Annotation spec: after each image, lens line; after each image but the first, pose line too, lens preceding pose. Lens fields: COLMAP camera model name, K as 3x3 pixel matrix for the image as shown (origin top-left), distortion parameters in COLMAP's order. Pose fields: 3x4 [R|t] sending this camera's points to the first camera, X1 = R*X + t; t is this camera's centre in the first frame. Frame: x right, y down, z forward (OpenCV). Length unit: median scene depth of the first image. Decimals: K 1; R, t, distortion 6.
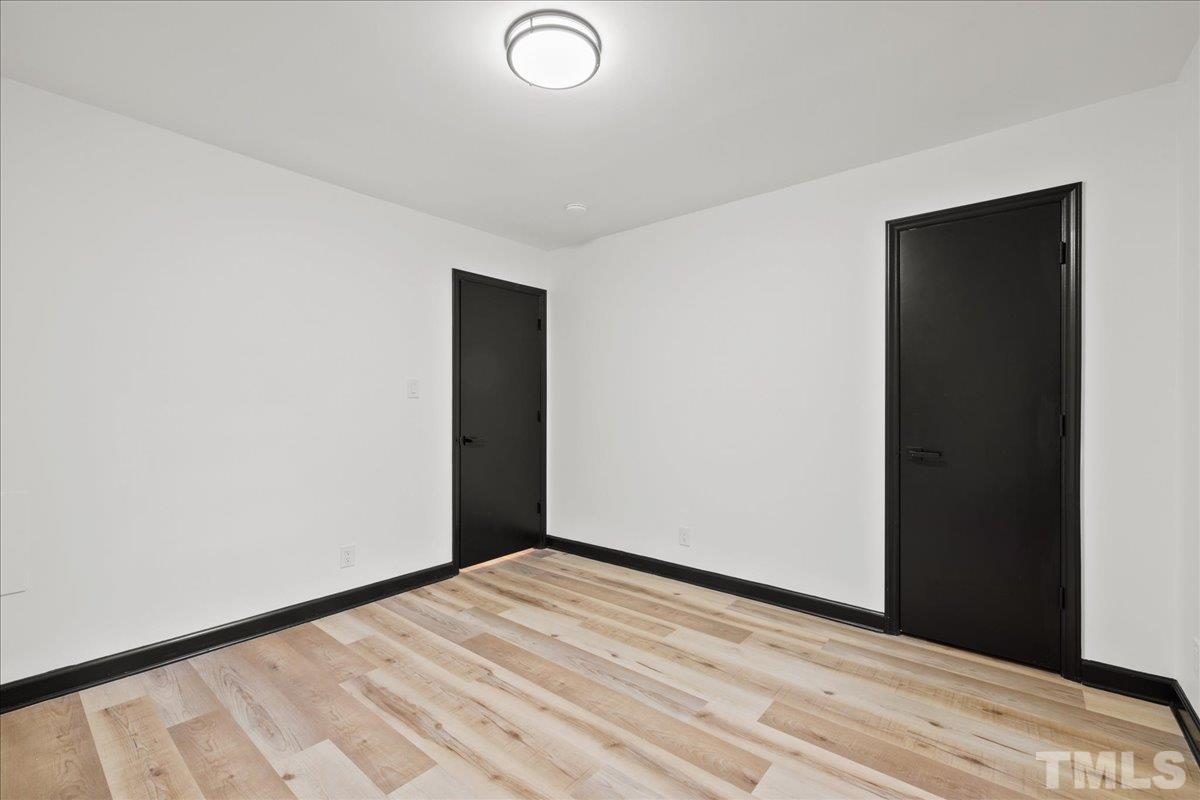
lens RADIAL K [[506.4, 0, 597.9], [0, 506.4, 397.3], [0, 0, 1]] dist [0.001388, -0.000083]
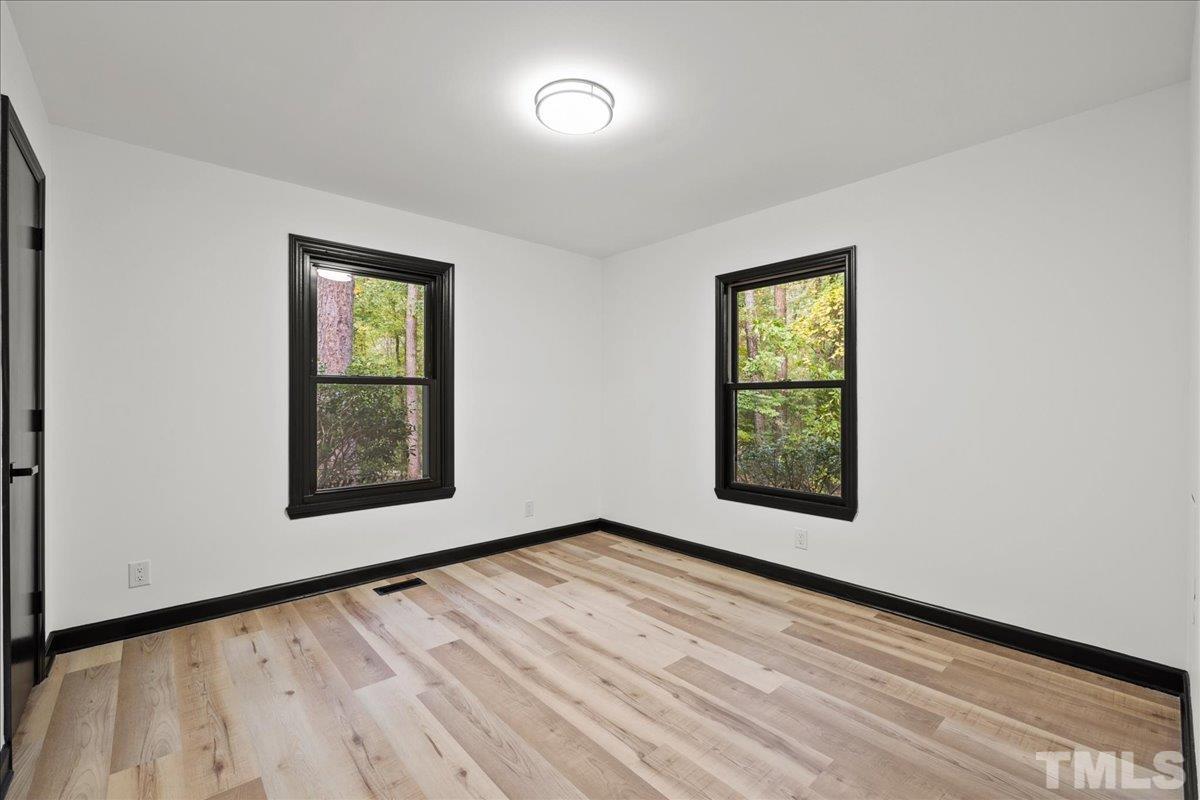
lens RADIAL K [[506.4, 0, 597.9], [0, 506.4, 397.3], [0, 0, 1]] dist [0.001388, -0.000083]
pose [[-0.988054, -0.001144, 0.154102, -0.299483], [-0.003701, 0.999860, -0.016307, 0.027072], [-0.154061, -0.016683, -0.987920, 1.999316]]
